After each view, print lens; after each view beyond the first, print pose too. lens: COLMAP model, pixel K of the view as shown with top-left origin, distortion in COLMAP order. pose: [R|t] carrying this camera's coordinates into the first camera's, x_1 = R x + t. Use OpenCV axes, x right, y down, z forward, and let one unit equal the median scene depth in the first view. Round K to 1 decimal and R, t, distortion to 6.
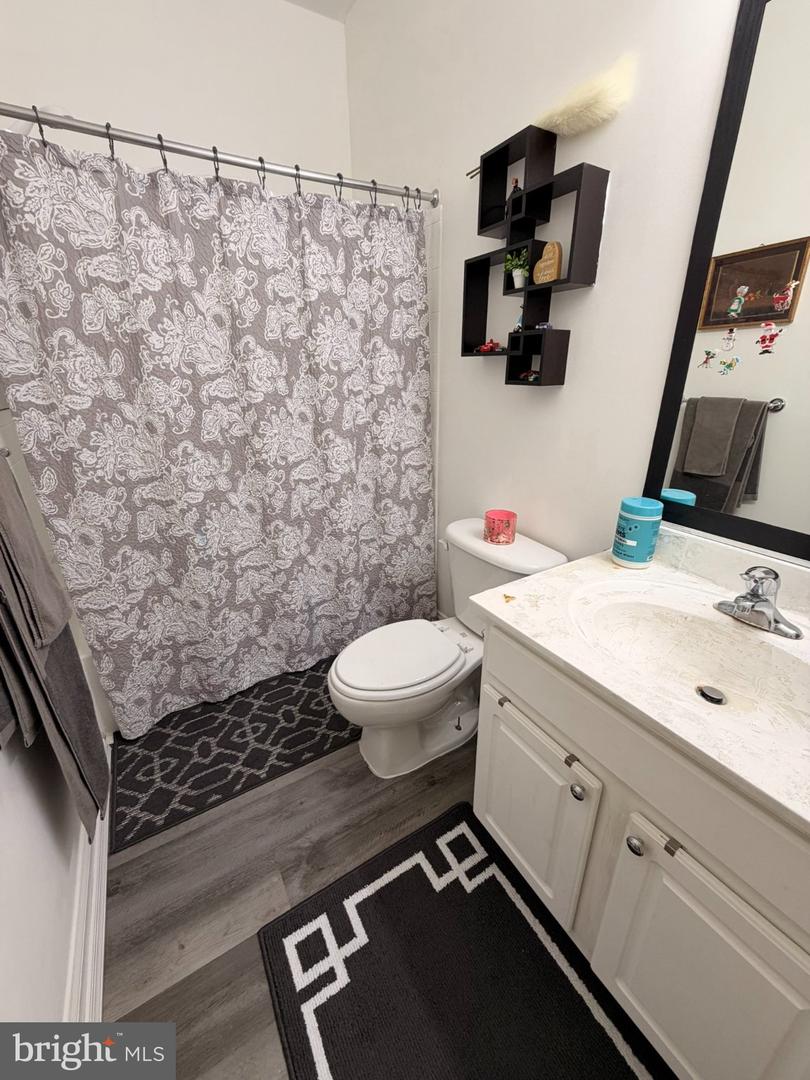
lens RADIAL K [[431.3, 0, 405.2], [0, 431.3, 537.3], [0, 0, 1]] dist [-0.000036, 0.000582]
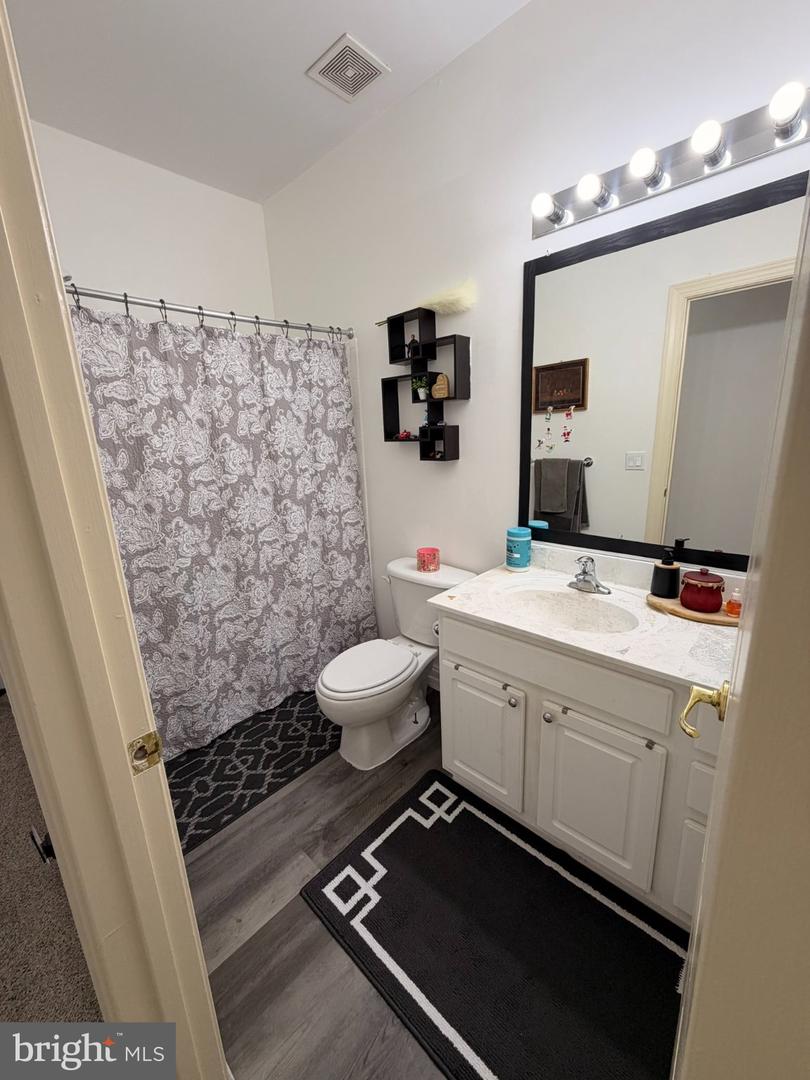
lens RADIAL K [[431.3, 0, 407.0], [0, 431.3, 538.6], [0, 0, 1]] dist [-0.000036, 0.000582]
pose [[0.961849, -0.094614, 0.256698, -0.204590], [0.128532, 0.984574, -0.118718, 0.068438], [-0.241506, 0.147183, 0.959173, -0.334394]]
